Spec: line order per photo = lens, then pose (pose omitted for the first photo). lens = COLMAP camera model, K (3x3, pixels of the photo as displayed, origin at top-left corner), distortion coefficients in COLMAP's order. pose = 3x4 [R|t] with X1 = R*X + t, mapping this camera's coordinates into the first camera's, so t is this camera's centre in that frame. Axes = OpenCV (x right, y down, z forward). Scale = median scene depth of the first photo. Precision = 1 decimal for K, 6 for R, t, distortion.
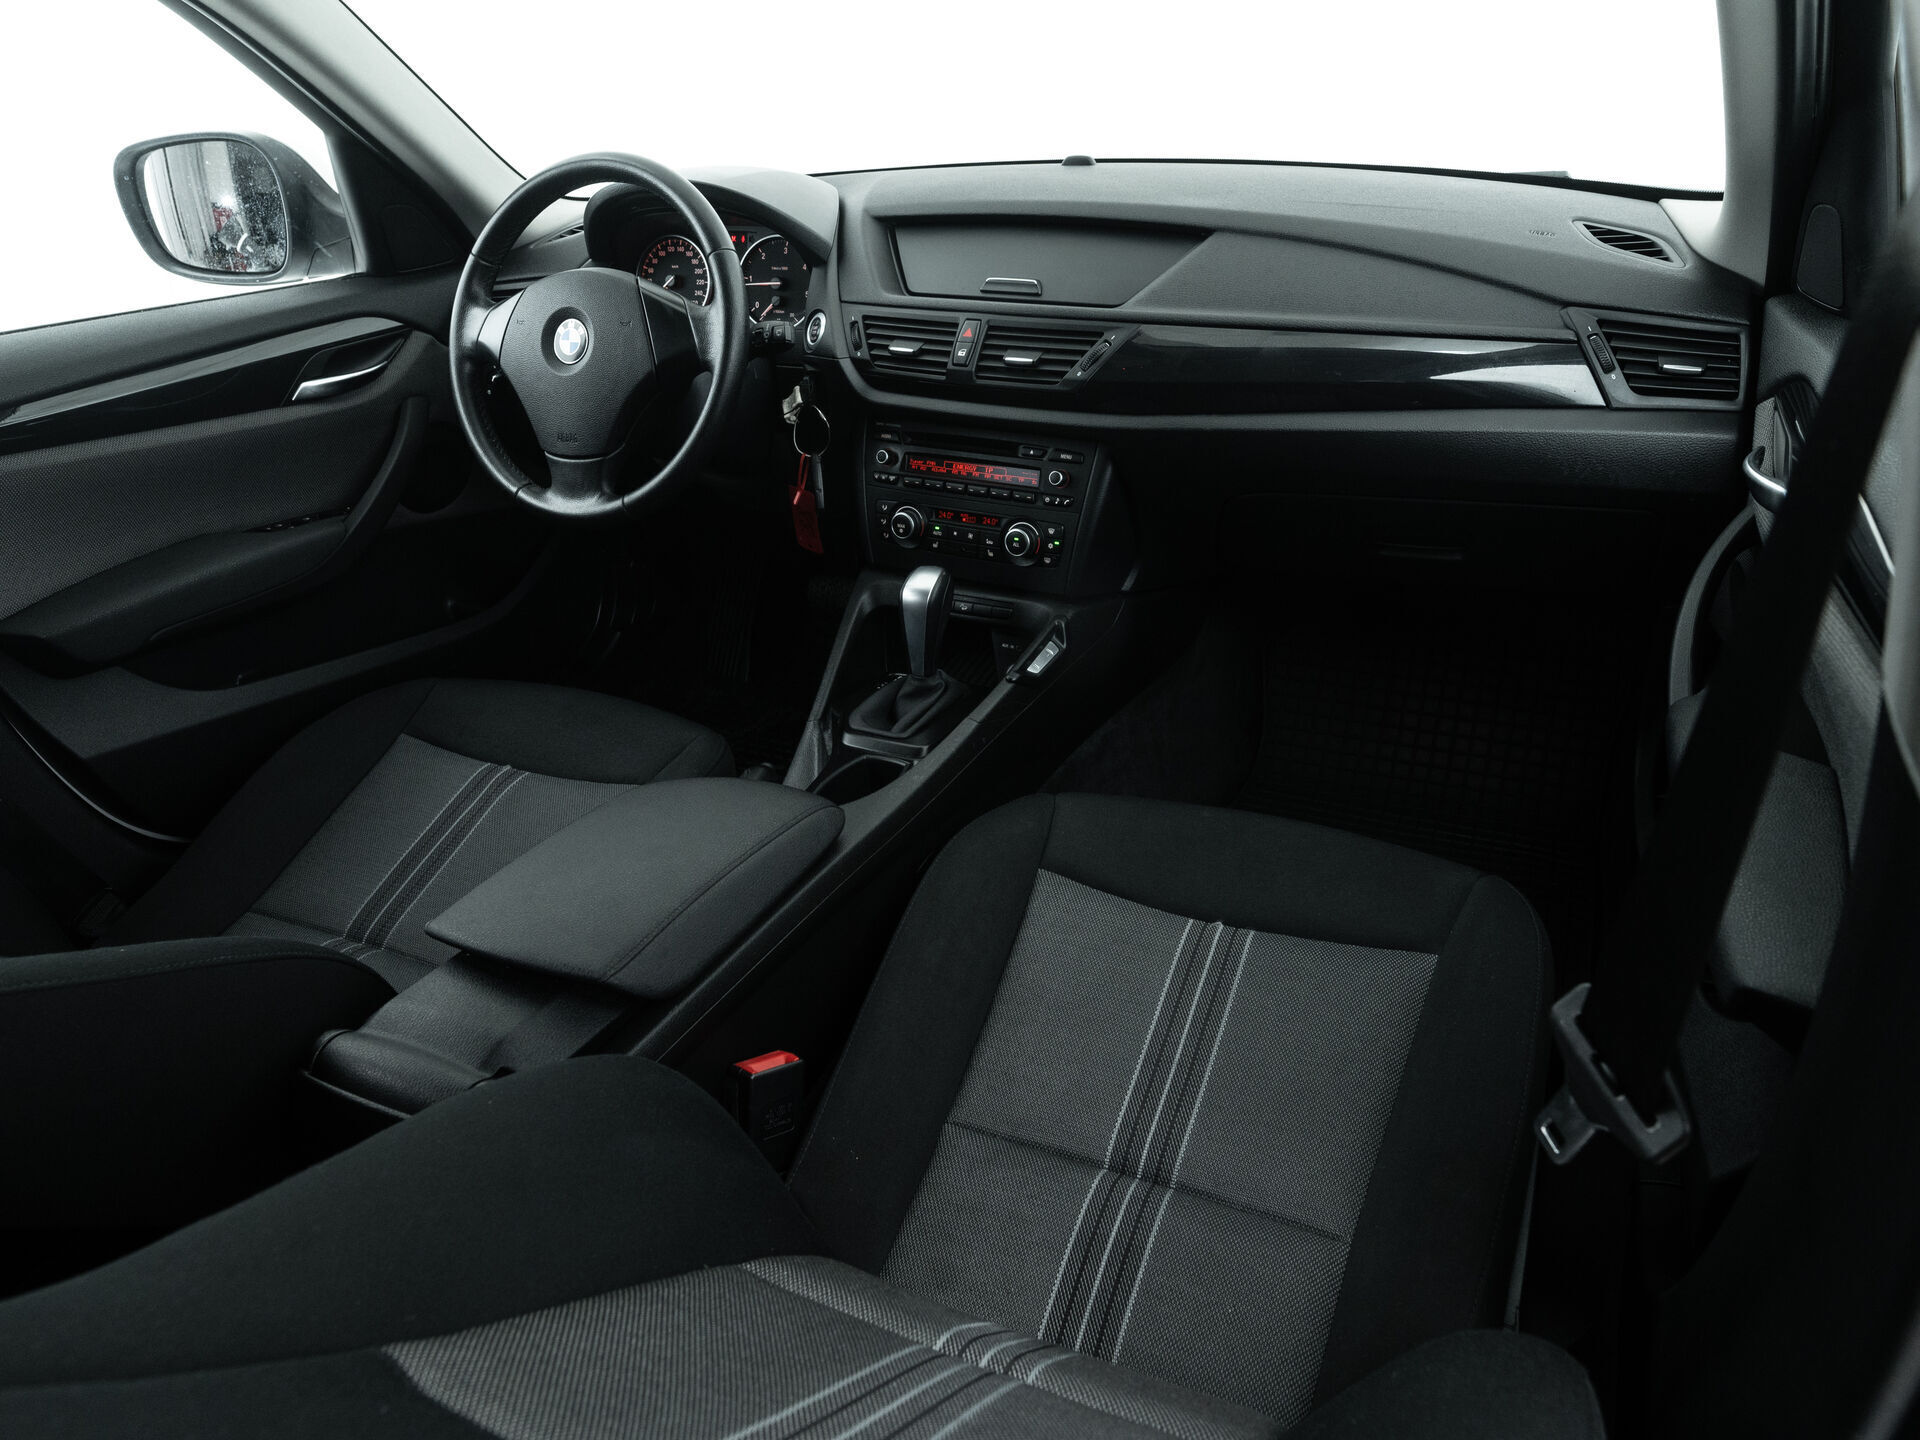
lens RADIAL K [[1280.3, 0, 960.2], [0, 1280.3, 712.1], [0, 0, 1]] dist [-0.021573, 0.001880]
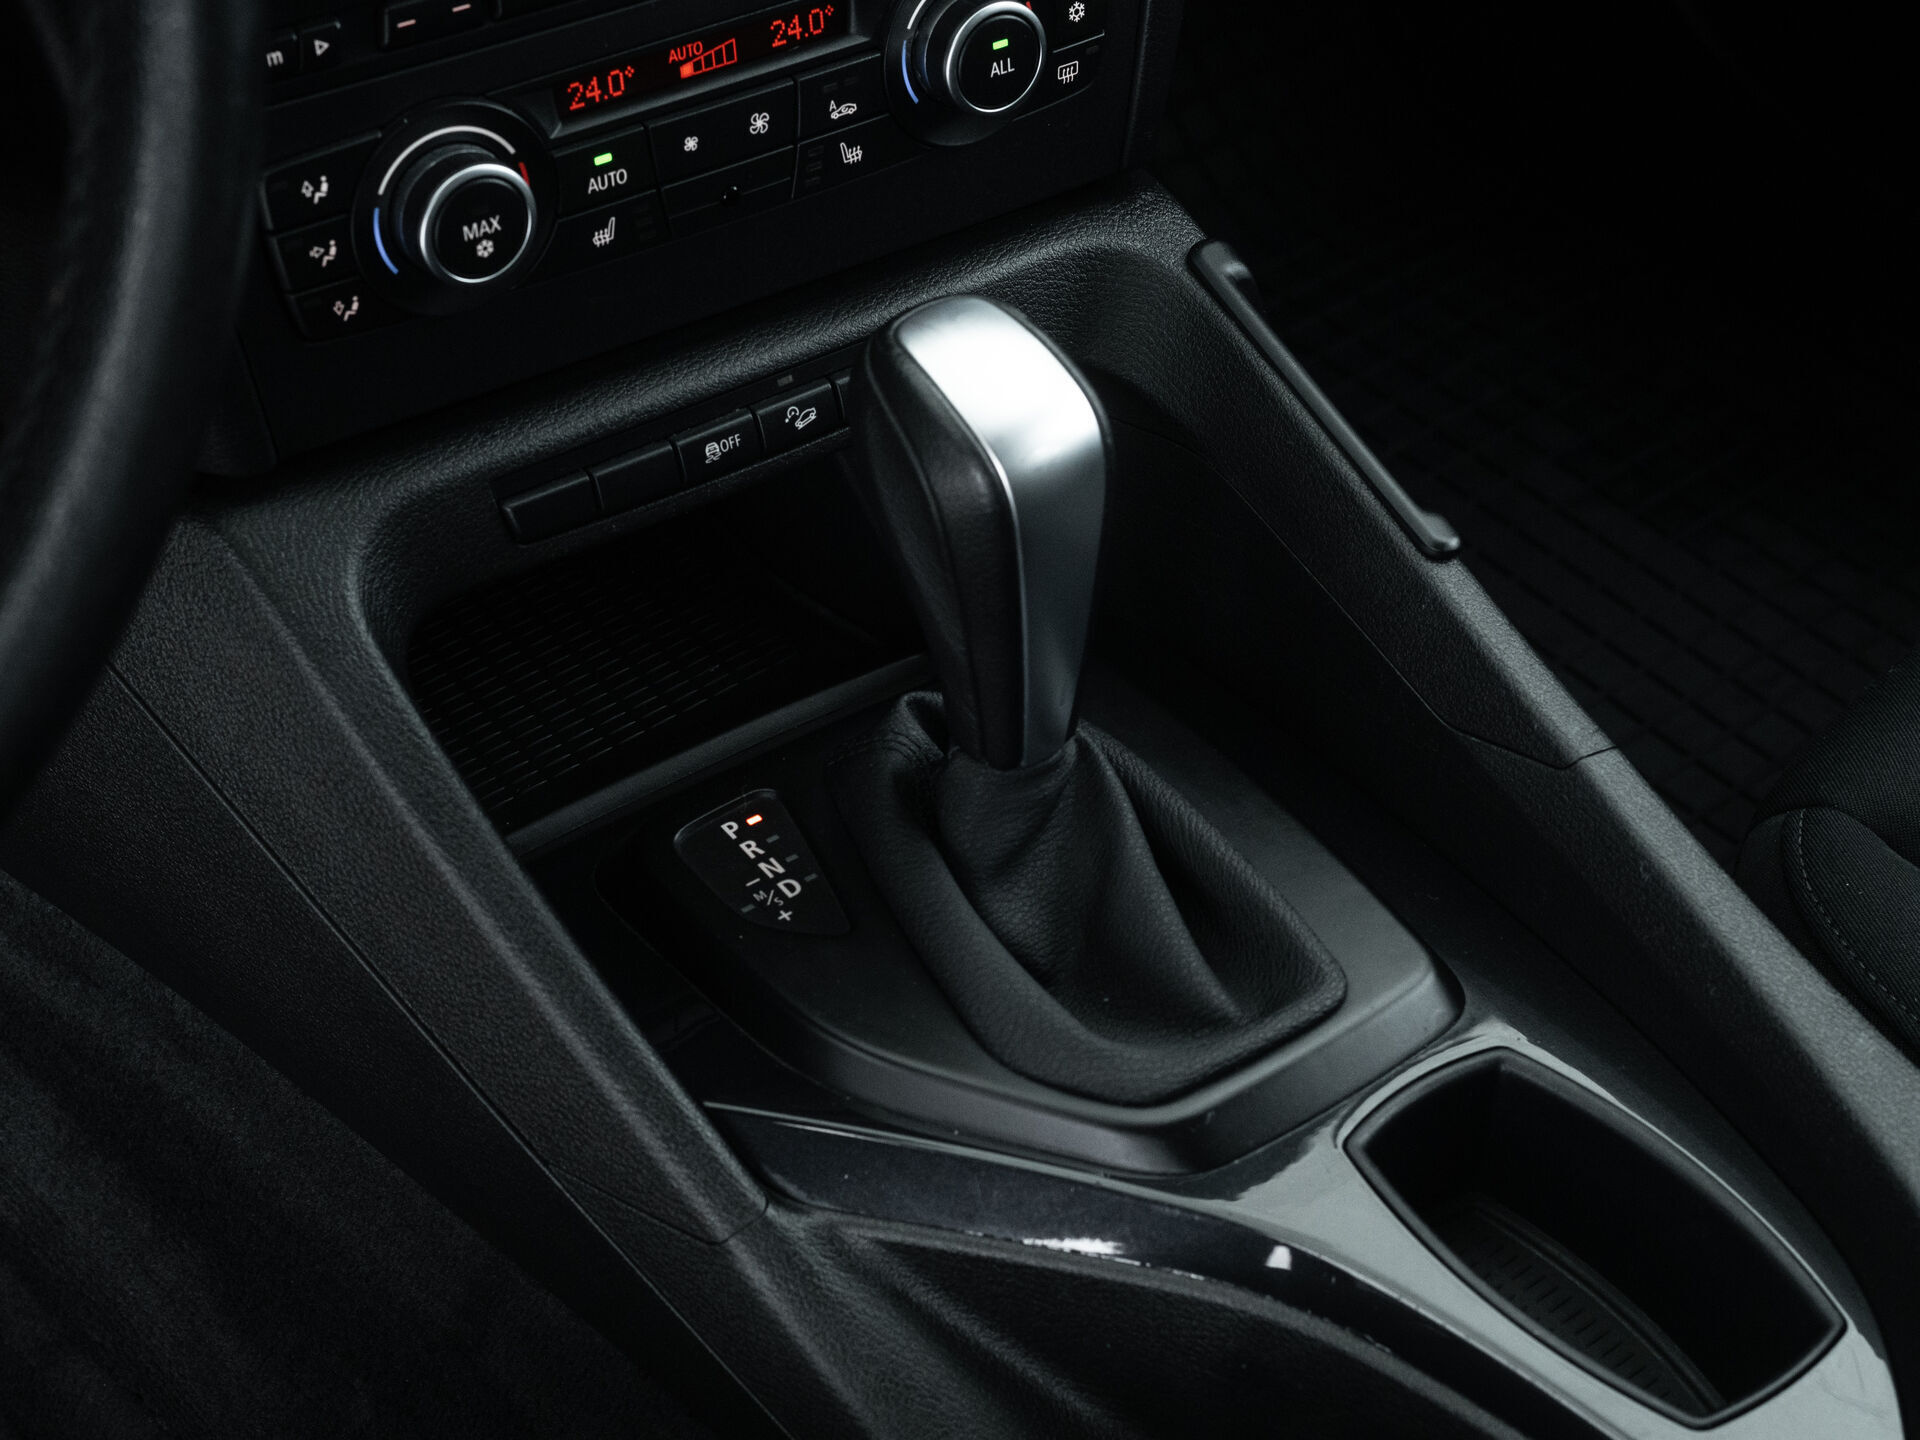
lens RADIAL K [[3392.1, 0, 947.0], [0, 3392.1, 717.2], [0, 0, 1]] dist [-0.091742, 0.000000]
pose [[0.425401, -0.562215, 0.709188, -0.462807], [0.348990, 0.824930, 0.444632, -0.307036], [-0.835009, 0.058353, 0.547133, 0.659209]]
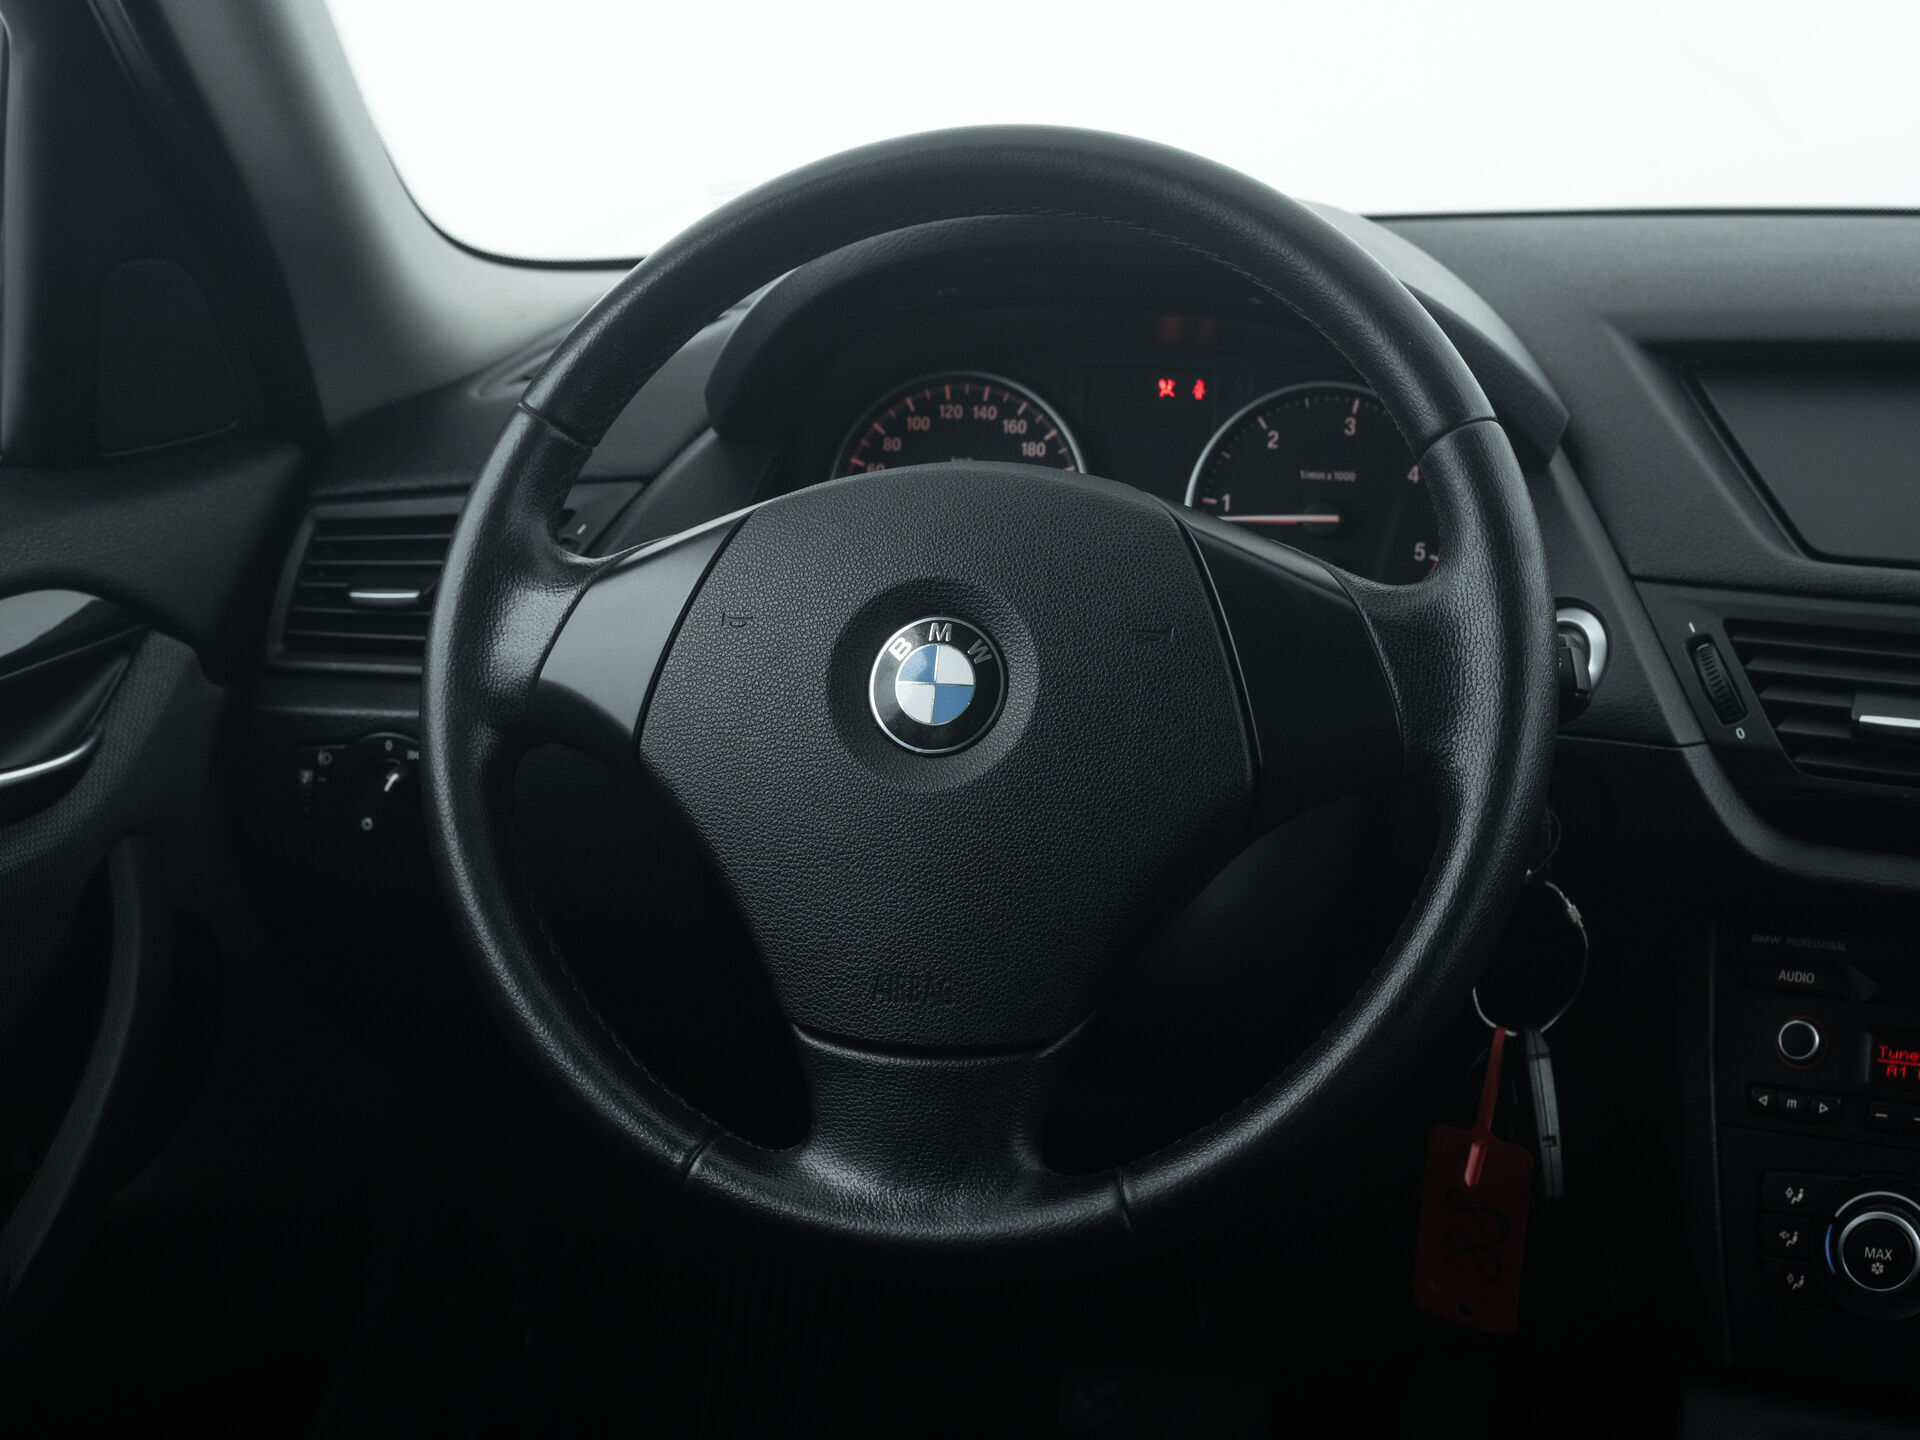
lens RADIAL K [[3392.1, 0, 946.5], [0, 3392.1, 705.3], [0, 0, 1]] dist [-0.091742, 0.000000]
pose [[0.988111, 0.012053, 0.153268, -0.420059], [0.028291, 0.965644, -0.258326, -0.069188], [-0.151115, 0.259591, 0.953822, 0.202119]]
